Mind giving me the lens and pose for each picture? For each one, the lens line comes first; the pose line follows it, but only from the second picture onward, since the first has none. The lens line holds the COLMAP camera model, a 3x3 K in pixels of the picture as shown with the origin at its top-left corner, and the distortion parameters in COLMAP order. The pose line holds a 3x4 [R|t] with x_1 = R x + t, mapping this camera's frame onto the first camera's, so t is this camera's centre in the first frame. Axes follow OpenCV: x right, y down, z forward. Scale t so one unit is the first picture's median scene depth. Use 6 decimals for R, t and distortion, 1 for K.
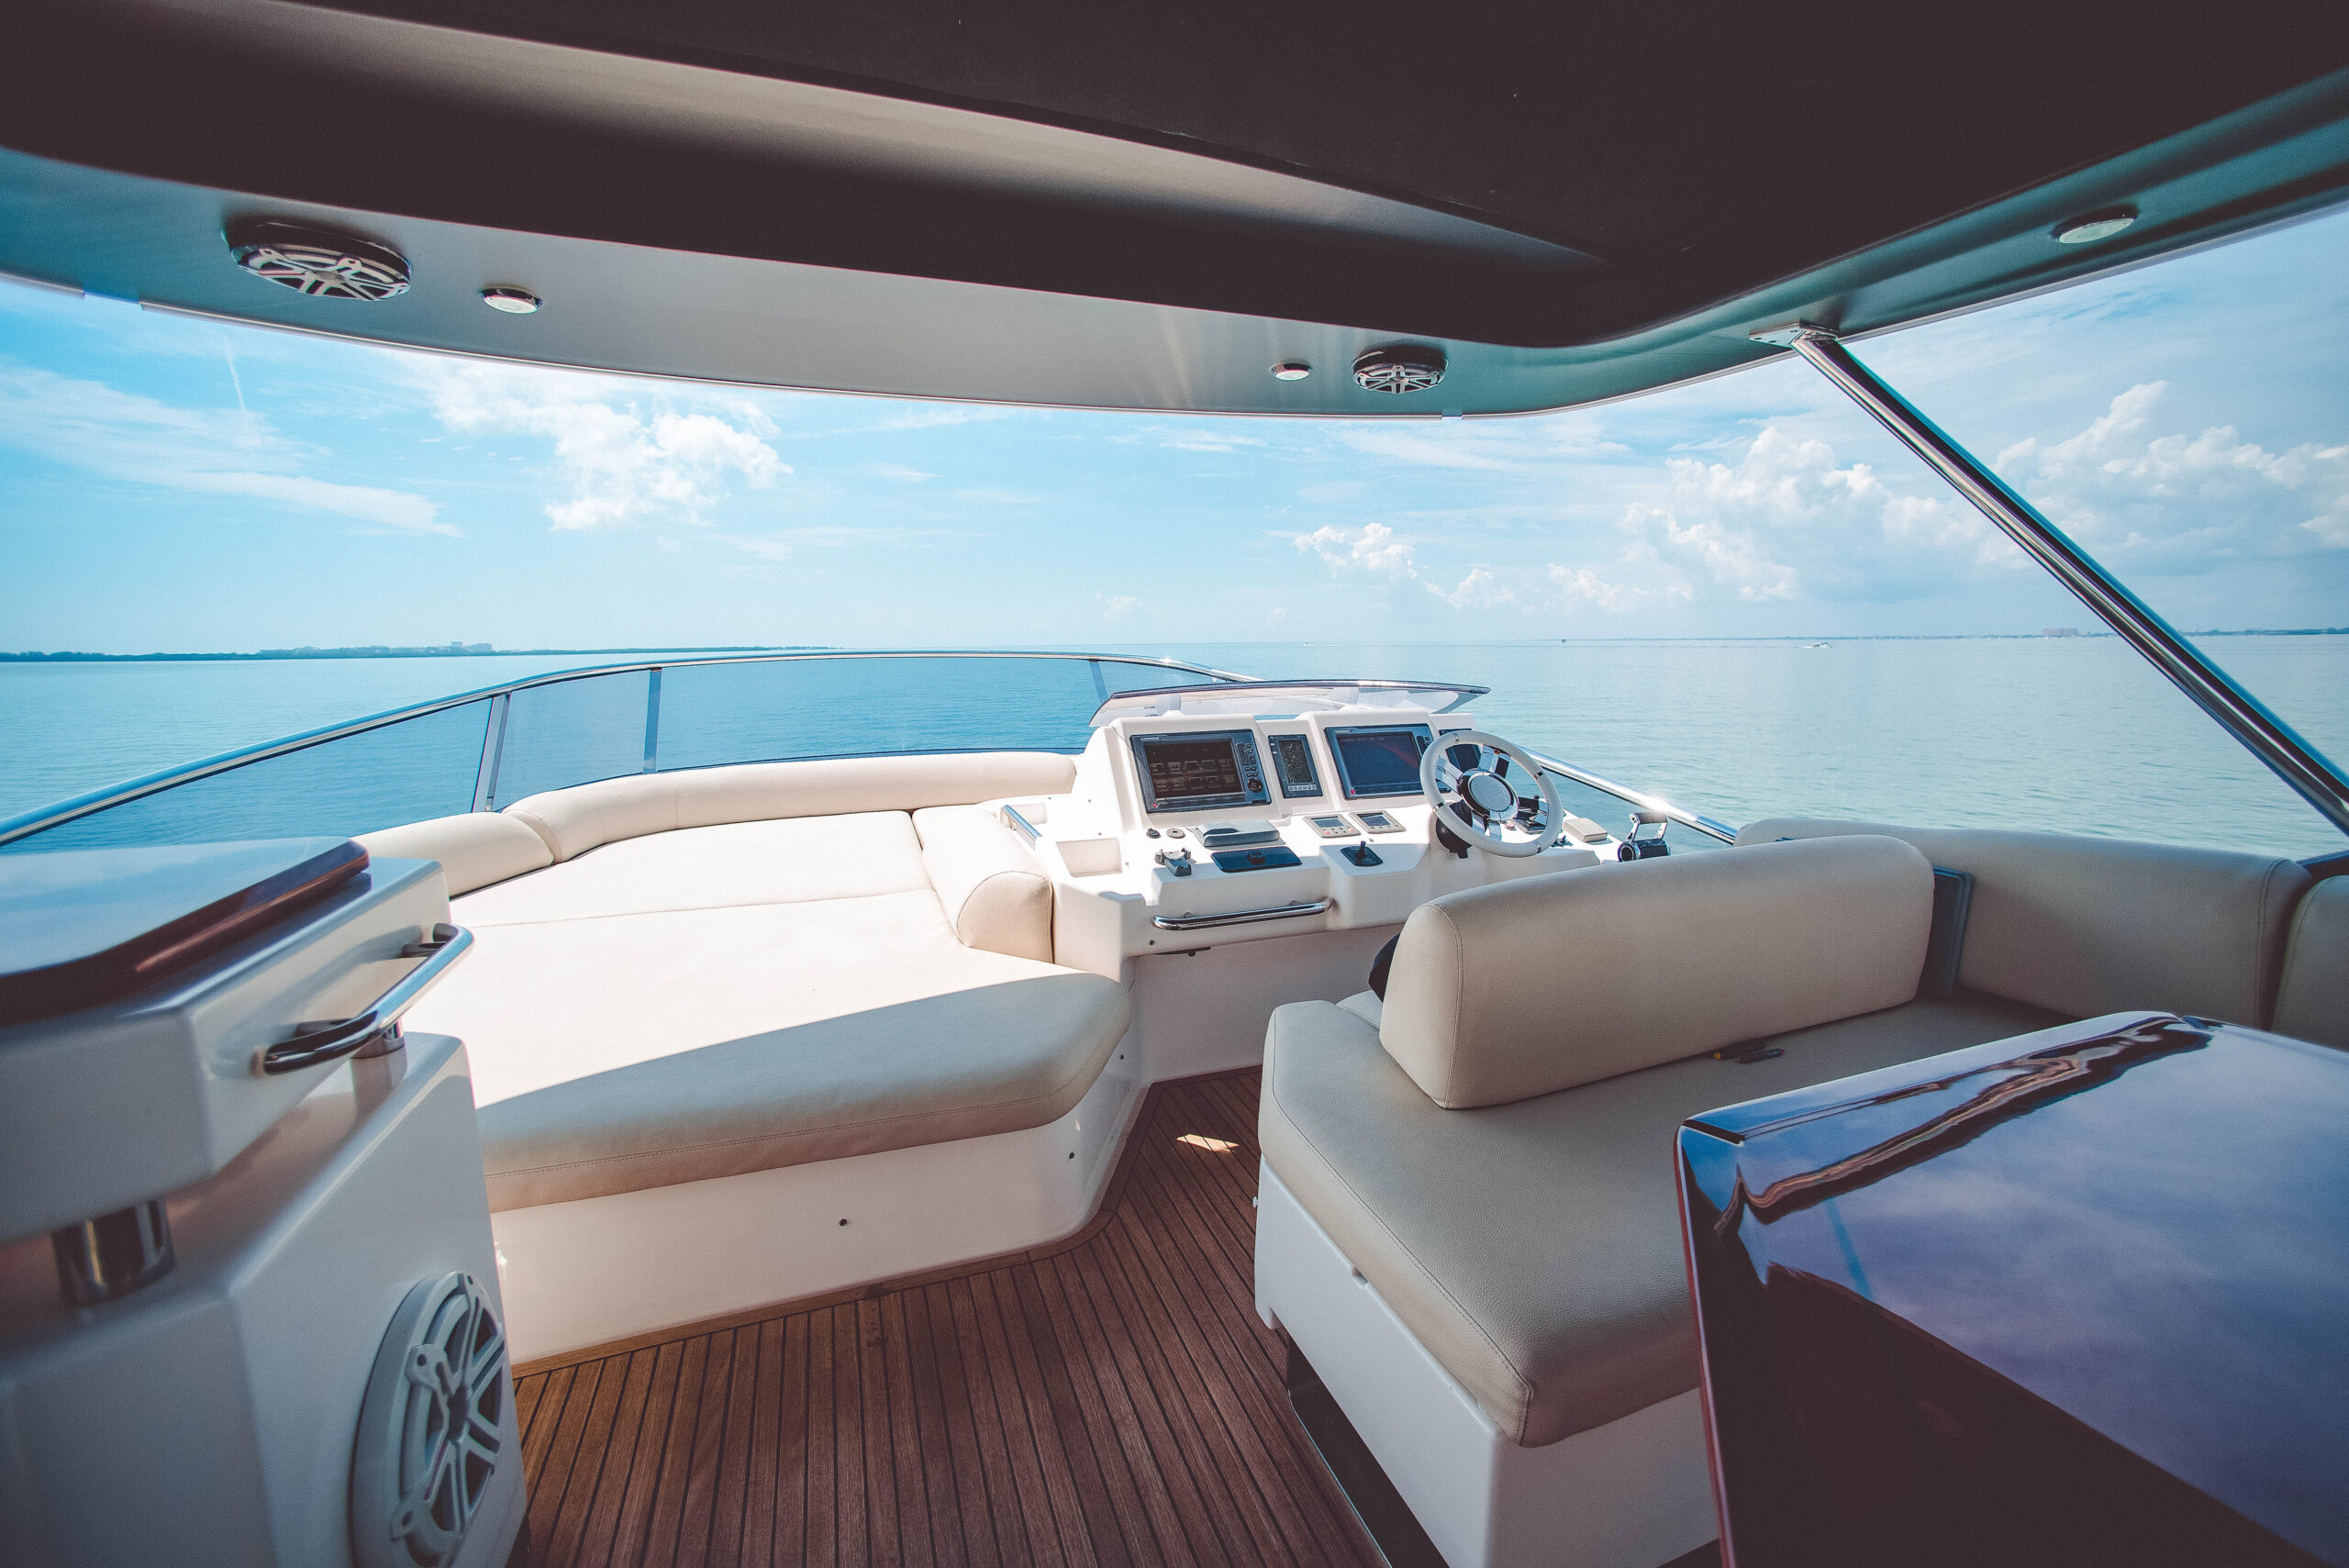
lens RADIAL K [[891.7, 0, 1182.2], [0, 891.7, 840.1], [0, 0, 1]] dist [-0.014469, 0.000012]
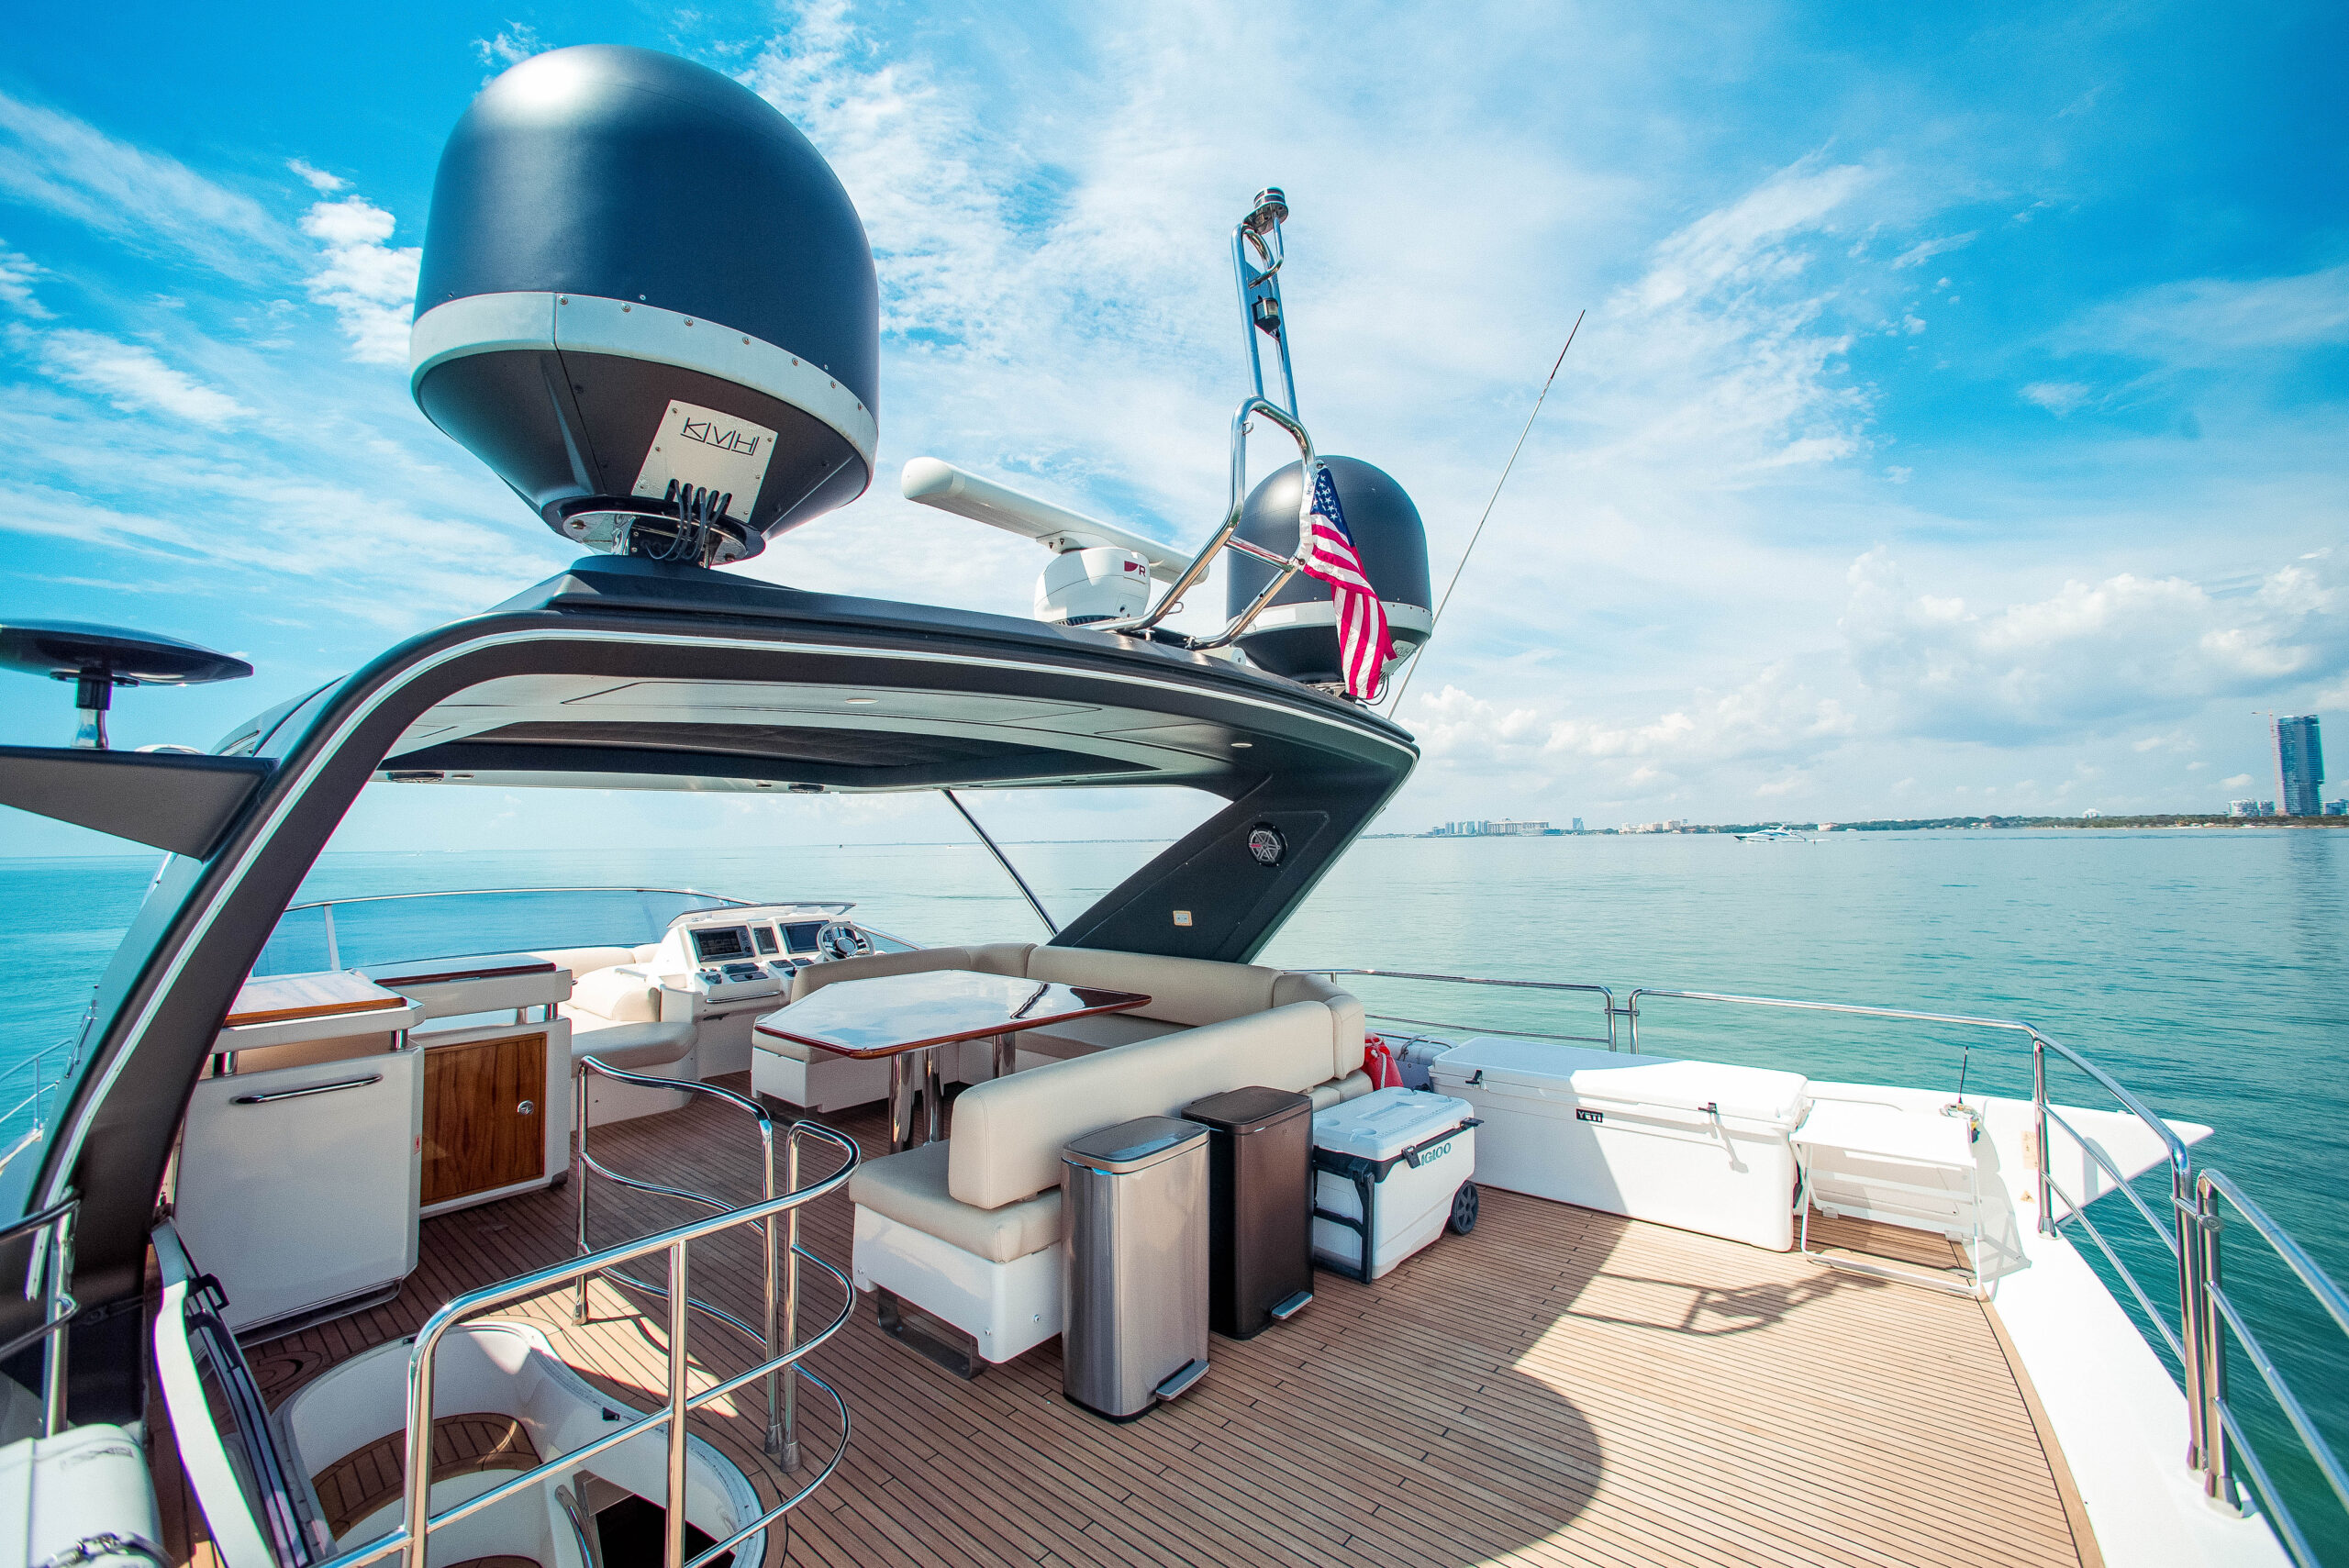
lens RADIAL K [[891.7, 0, 1182.2], [0, 891.7, 840.1], [0, 0, 1]] dist [-0.014469, 0.000012]
pose [[0.873792, -0.002838, 0.486292, -0.056325], [0.108013, 0.976137, -0.188387, 0.223632], [-0.474153, 0.217137, 0.853247, -1.619935]]
